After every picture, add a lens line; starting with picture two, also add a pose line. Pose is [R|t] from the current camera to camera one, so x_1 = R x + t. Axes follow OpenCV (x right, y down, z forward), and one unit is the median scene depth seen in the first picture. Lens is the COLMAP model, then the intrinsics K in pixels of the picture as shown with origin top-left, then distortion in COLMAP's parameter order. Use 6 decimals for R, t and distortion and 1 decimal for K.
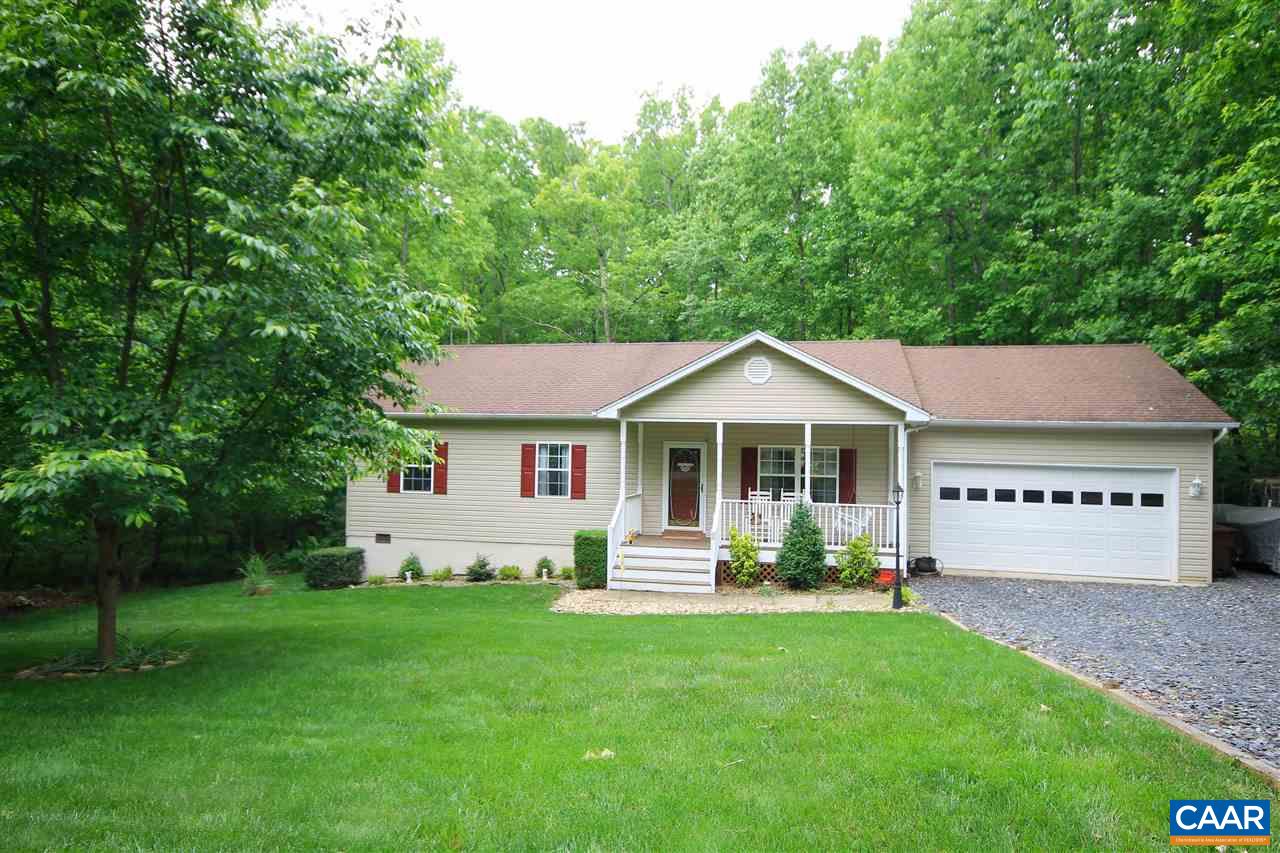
lens RADIAL K [[786.2, 0, 624.0], [0, 786.2, 427.0], [0, 0, 1]] dist [0.003566, 0.024755]
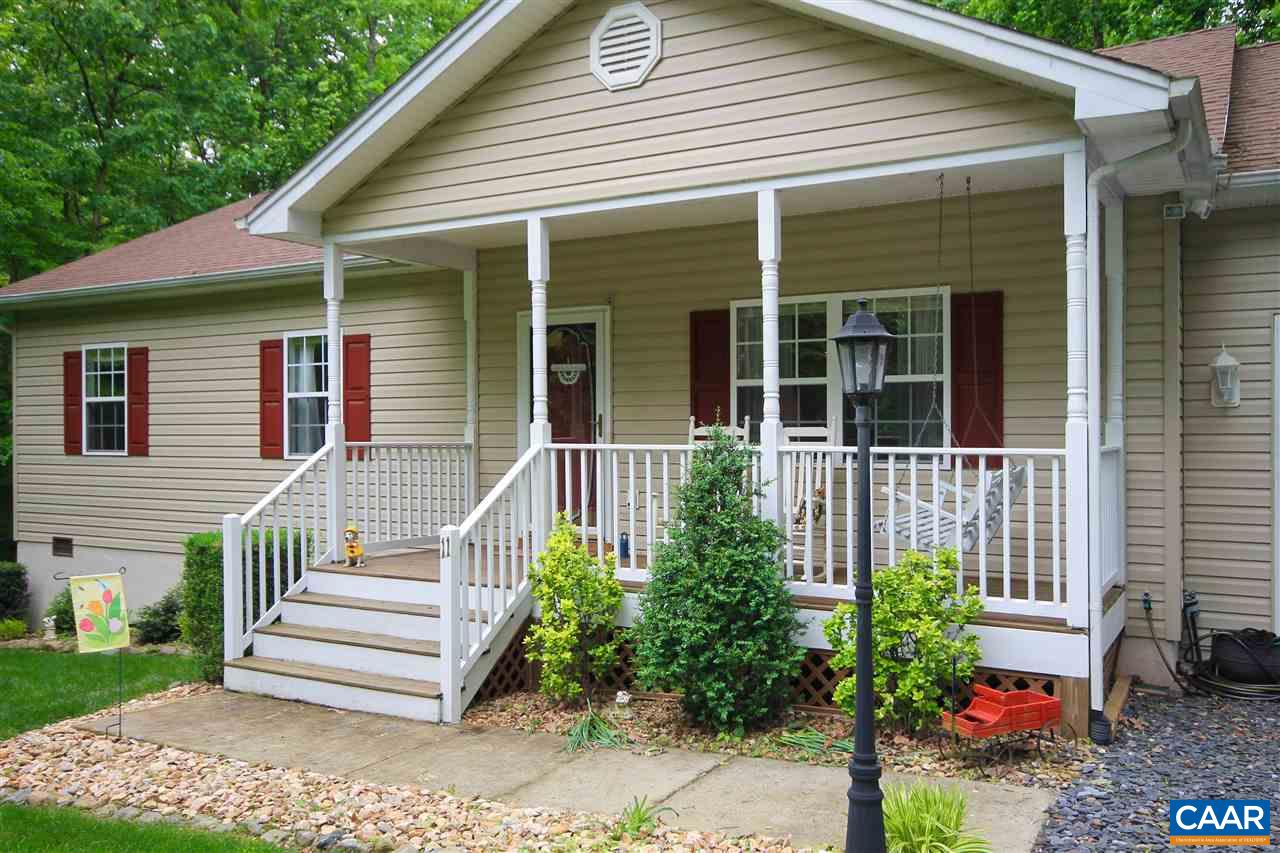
lens RADIAL K [[1051.0, 0, 640.0], [0, 1051.0, 426.5], [0, 0, 1]] dist [0.006580, 0.007585]
pose [[0.949798, -0.021388, -0.312131, 0.286563], [0.026552, 0.999572, 0.012306, 0.074739], [0.311734, -0.019976, 0.949959, 0.536805]]
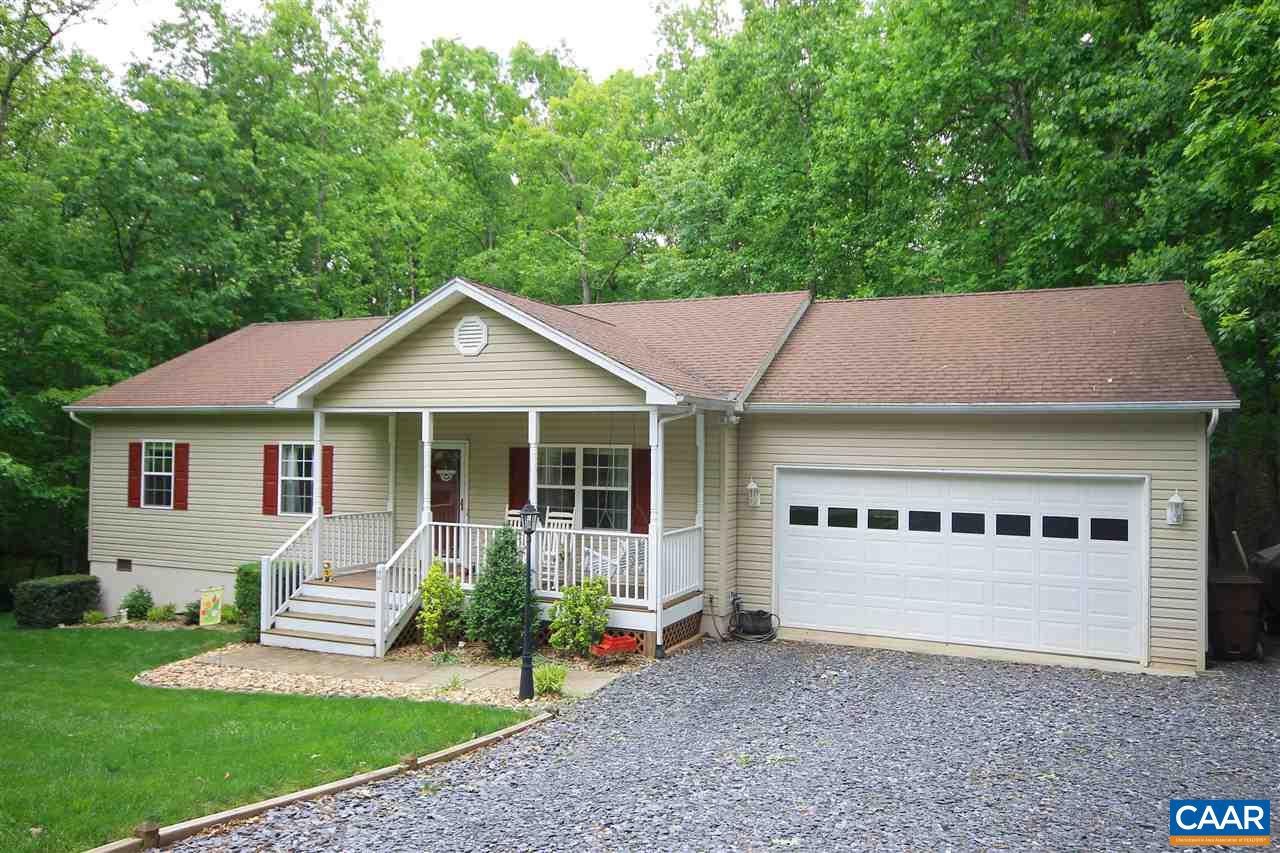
lens RADIAL K [[907.7, 0, 640.0], [0, 907.7, 426.5], [0, 0, 1]] dist [0.001074, 0.033311]
pose [[0.978954, -0.010568, -0.203807, 0.441858], [0.010316, 0.999944, -0.002299, 0.010404], [0.203820, 0.000148, 0.979008, 0.229491]]
